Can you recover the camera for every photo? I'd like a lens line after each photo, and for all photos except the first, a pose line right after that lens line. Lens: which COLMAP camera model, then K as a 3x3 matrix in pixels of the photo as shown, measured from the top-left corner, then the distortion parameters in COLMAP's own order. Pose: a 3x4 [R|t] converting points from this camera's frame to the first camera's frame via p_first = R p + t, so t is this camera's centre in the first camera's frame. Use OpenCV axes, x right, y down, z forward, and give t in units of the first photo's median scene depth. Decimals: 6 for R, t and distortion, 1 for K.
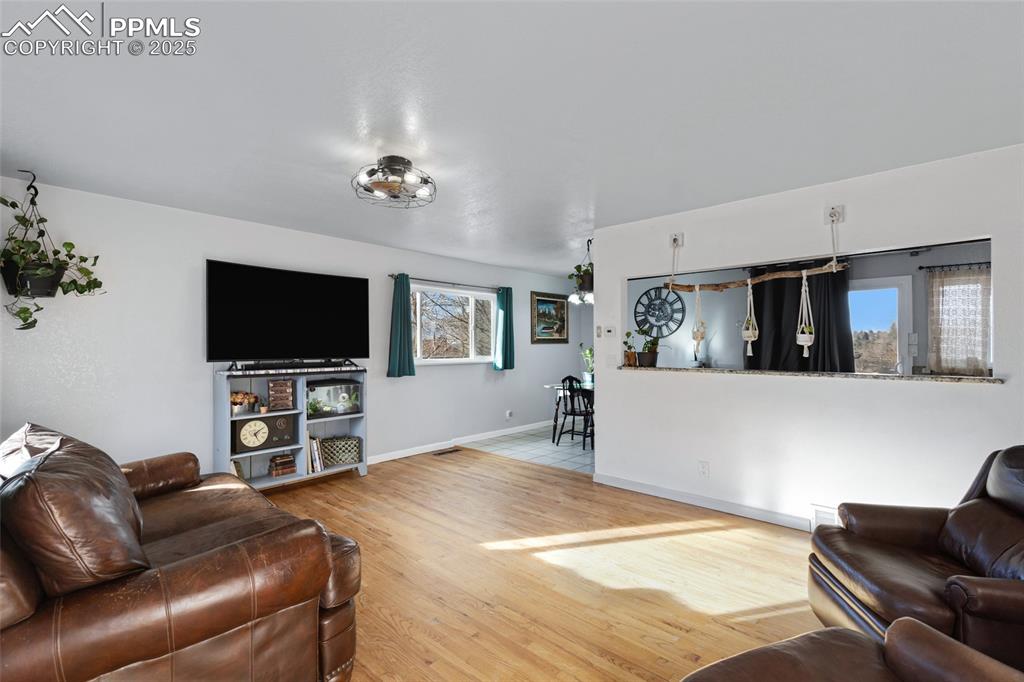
lens RADIAL K [[448.7, 0, 512.0], [0, 448.7, 341.0], [0, 0, 1]] dist [0.001912, 0.000239]
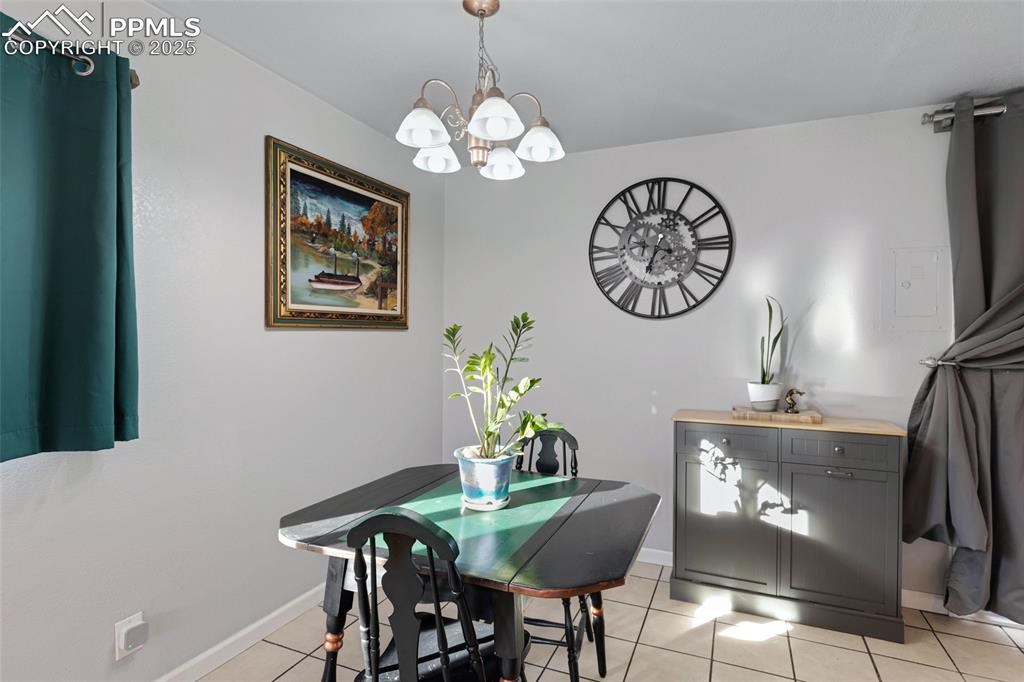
lens RADIAL K [[481.6, 0, 512.0], [0, 481.6, 341.0], [0, 0, 1]] dist [0.003031, 0.000326]
pose [[0.950678, 0.009325, 0.310039, 0.093092], [-0.015061, 0.999757, 0.016112, 0.007163], [-0.309813, -0.019987, 0.950587, 0.660782]]
